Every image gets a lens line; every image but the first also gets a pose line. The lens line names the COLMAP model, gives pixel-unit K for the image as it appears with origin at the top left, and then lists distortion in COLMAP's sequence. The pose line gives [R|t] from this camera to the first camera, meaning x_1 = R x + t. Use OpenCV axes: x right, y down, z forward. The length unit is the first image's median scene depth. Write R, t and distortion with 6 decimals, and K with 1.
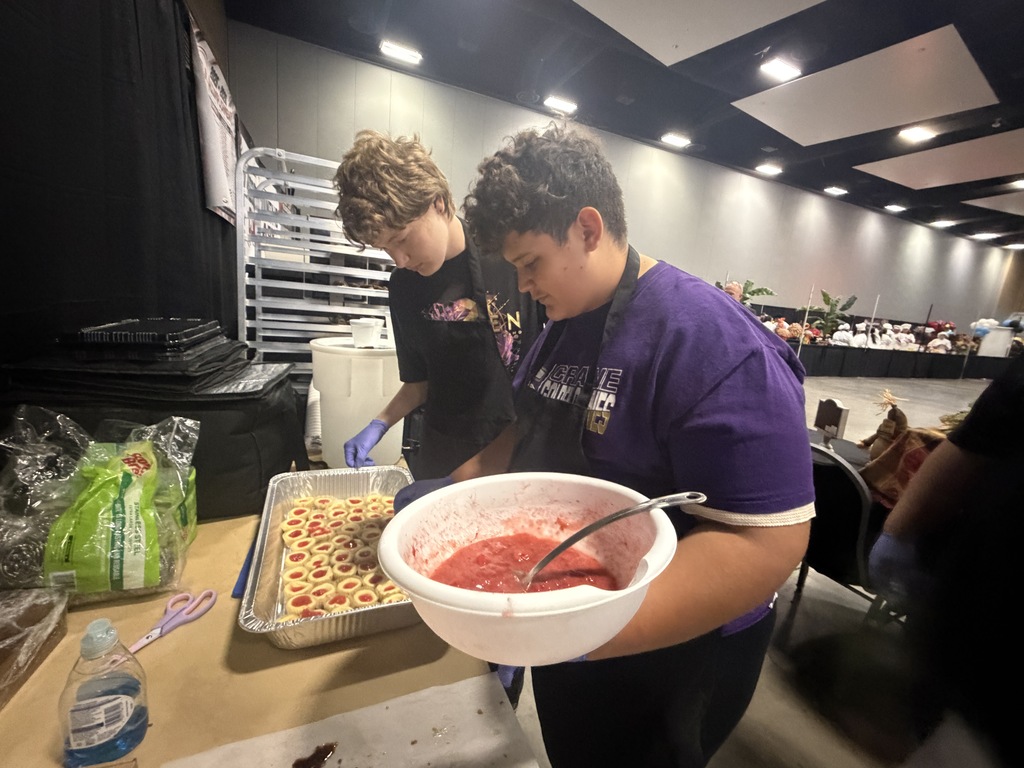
lens RADIAL K [[413.7, 0, 508.8], [0, 413.7, 387.1], [0, 0, 1]] dist [0.000031, 0.000175]
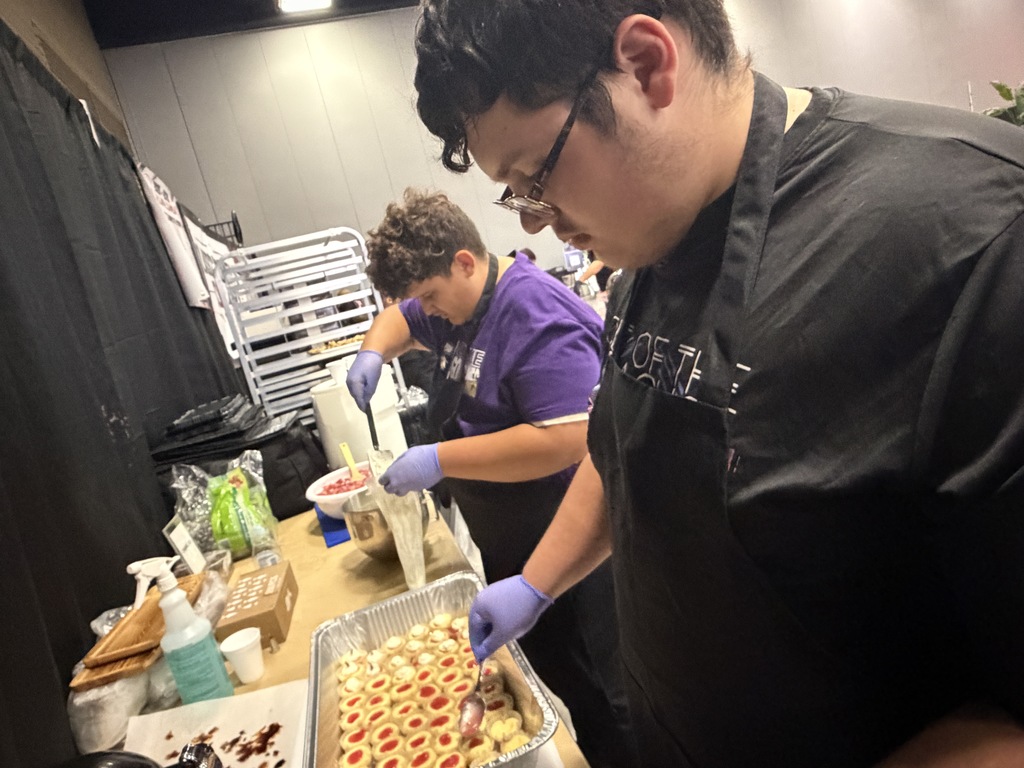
lens RADIAL K [[626.9, 0, 512.7], [0, 626.9, 382.2], [0, 0, 1]] dist [0.001513, -0.000221]
pose [[0.940345, -0.308899, -0.142597, 0.512824], [0.306991, 0.951041, -0.035747, 0.173081], [0.146658, -0.010162, 0.989135, -1.046734]]
